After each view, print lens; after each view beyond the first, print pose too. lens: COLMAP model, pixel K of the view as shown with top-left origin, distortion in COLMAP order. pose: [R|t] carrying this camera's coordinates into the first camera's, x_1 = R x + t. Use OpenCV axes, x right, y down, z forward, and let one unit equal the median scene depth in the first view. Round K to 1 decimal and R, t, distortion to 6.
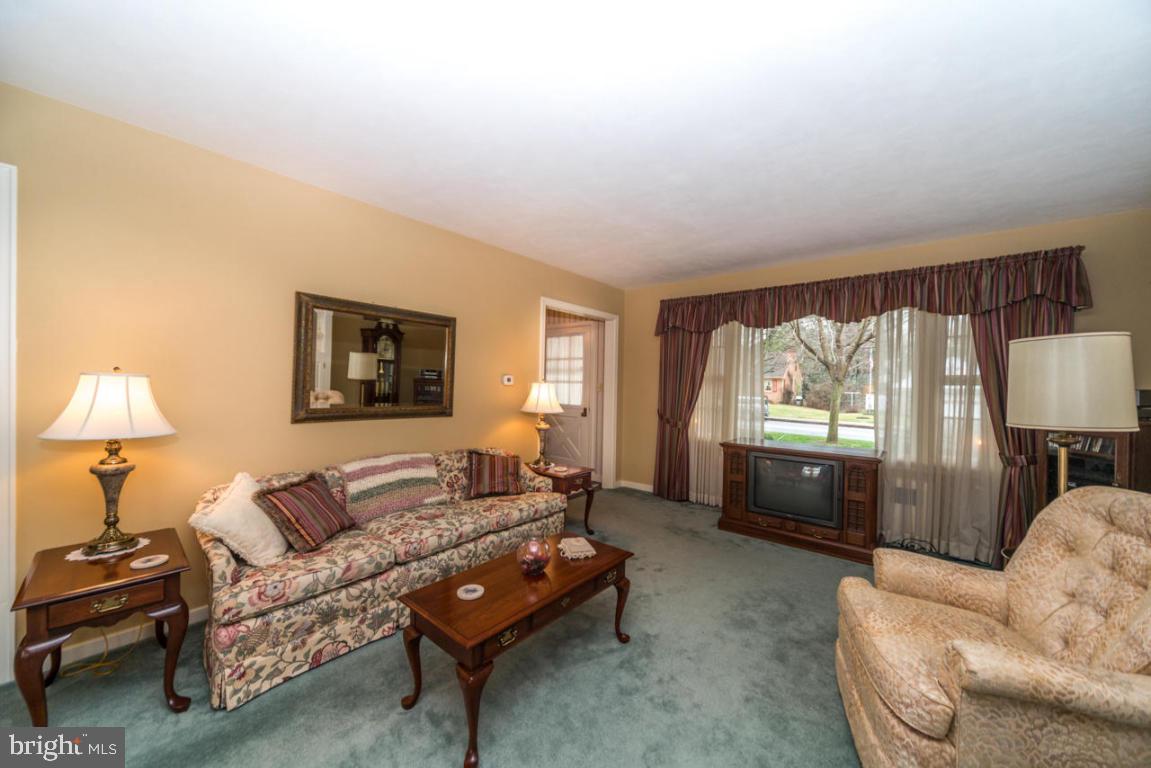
lens RADIAL K [[413.6, 0, 575.5], [0, 413.6, 384.0], [0, 0, 1]] dist [-0.000222, -0.000038]
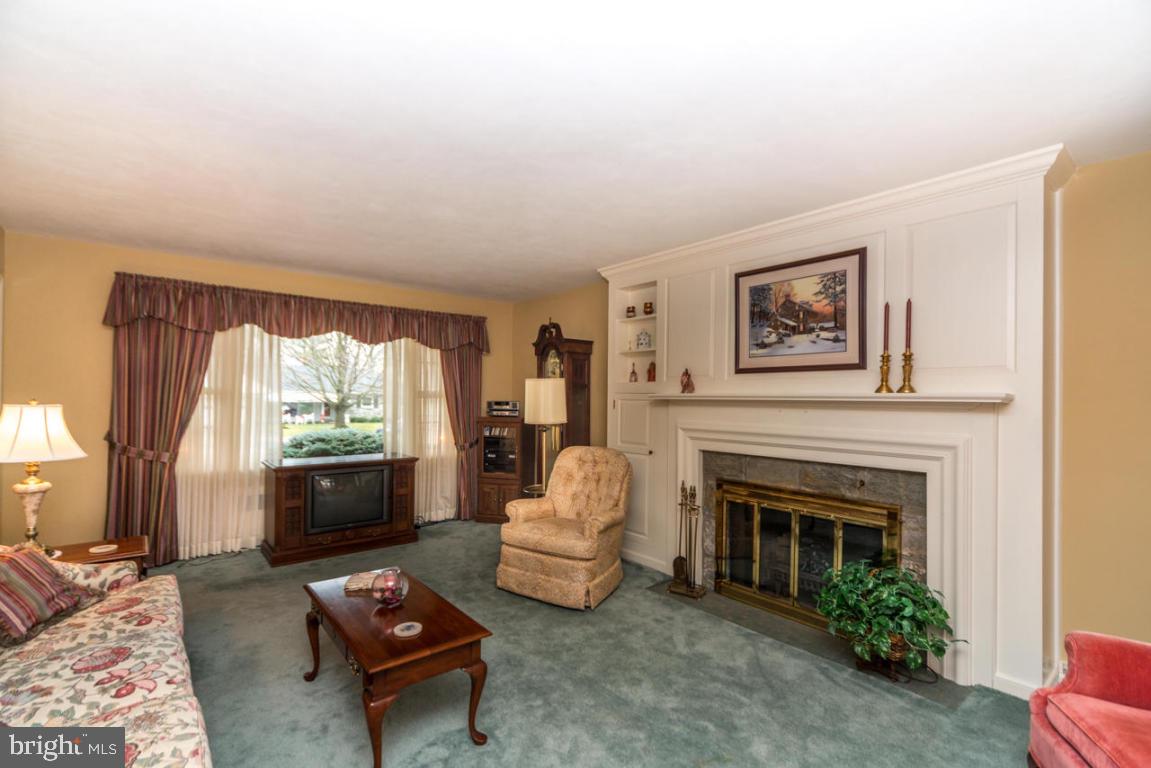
lens RADIAL K [[521.9, 0, 575.5], [0, 521.9, 384.0], [0, 0, 1]] dist [-0.000066, -0.000055]
pose [[0.182104, 0.011055, 0.983217, -0.664022], [-0.004832, 0.999935, -0.010348, -0.028306], [-0.983267, -0.002866, 0.182145, 0.189932]]
